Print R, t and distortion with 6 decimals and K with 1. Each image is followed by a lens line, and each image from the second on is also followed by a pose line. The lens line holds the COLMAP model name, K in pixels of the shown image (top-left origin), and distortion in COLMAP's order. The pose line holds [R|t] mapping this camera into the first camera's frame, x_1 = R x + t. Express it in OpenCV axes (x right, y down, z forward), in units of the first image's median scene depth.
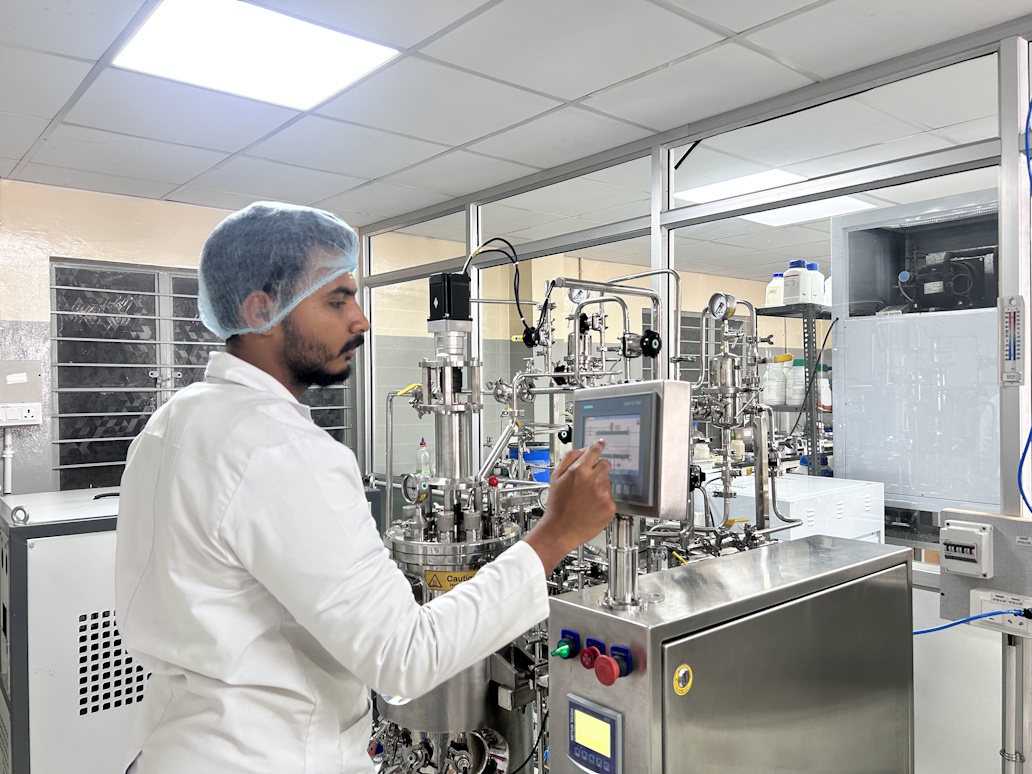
lens RADIAL K [[777.9, 0, 512.5], [0, 777.9, 386.2], [0, 0, 1]] dist [0.053637, -0.059328]
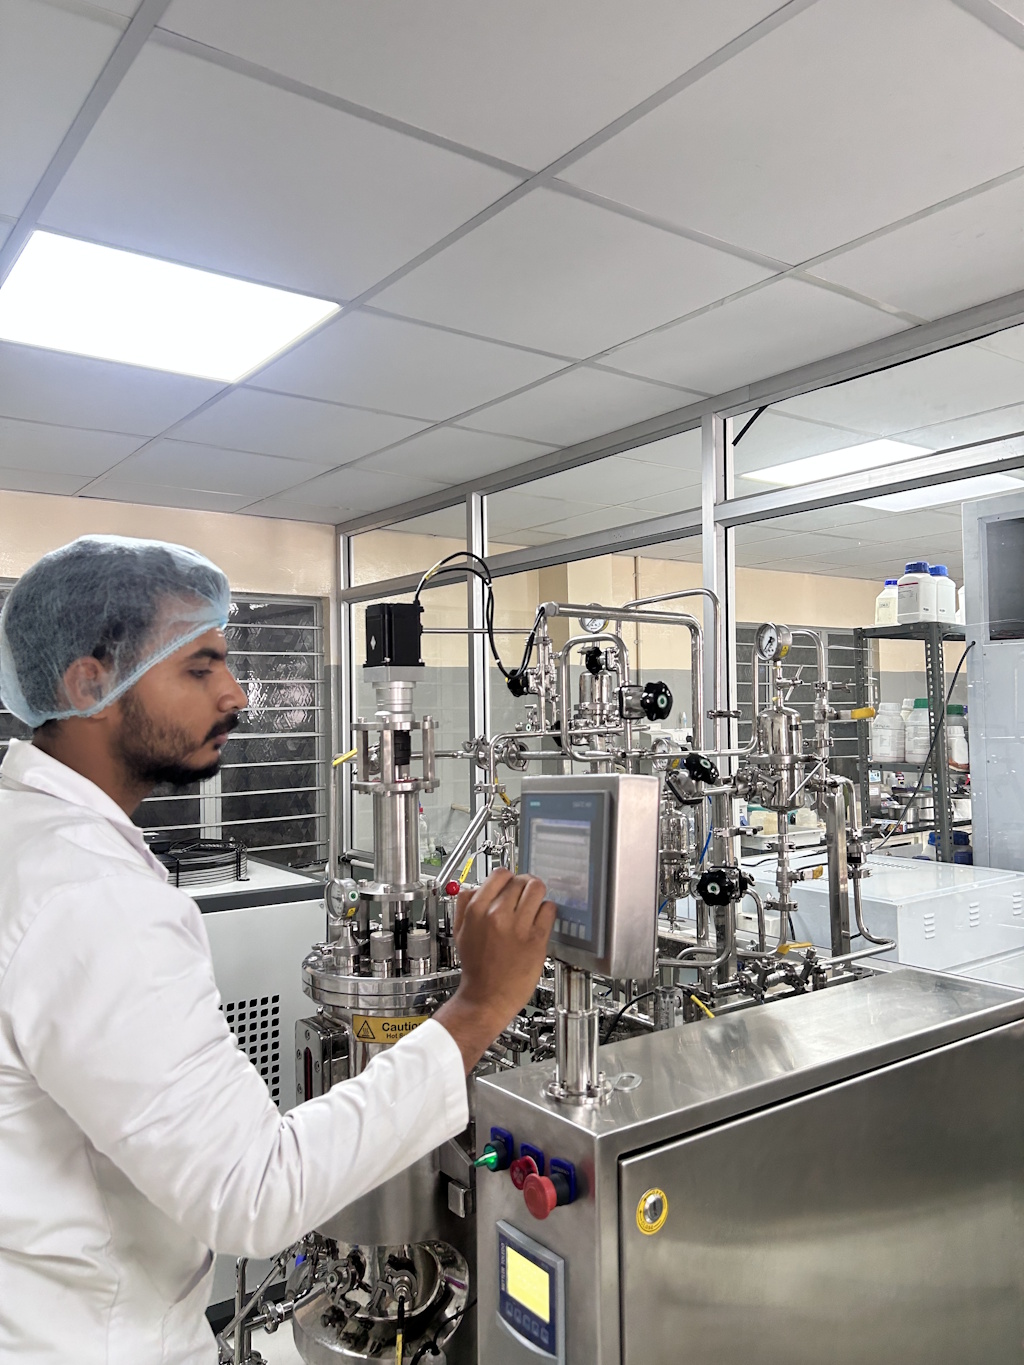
lens RADIAL K [[1028.9, 0, 512.0], [0, 1028.9, 682.5], [0, 0, 1]] dist [0.053637, -0.059328]
pose [[0.997847, -0.008891, -0.064985, 0.090119], [0.006669, 0.999388, -0.034338, -0.033741], [0.065250, 0.033830, 0.997295, 0.037959]]
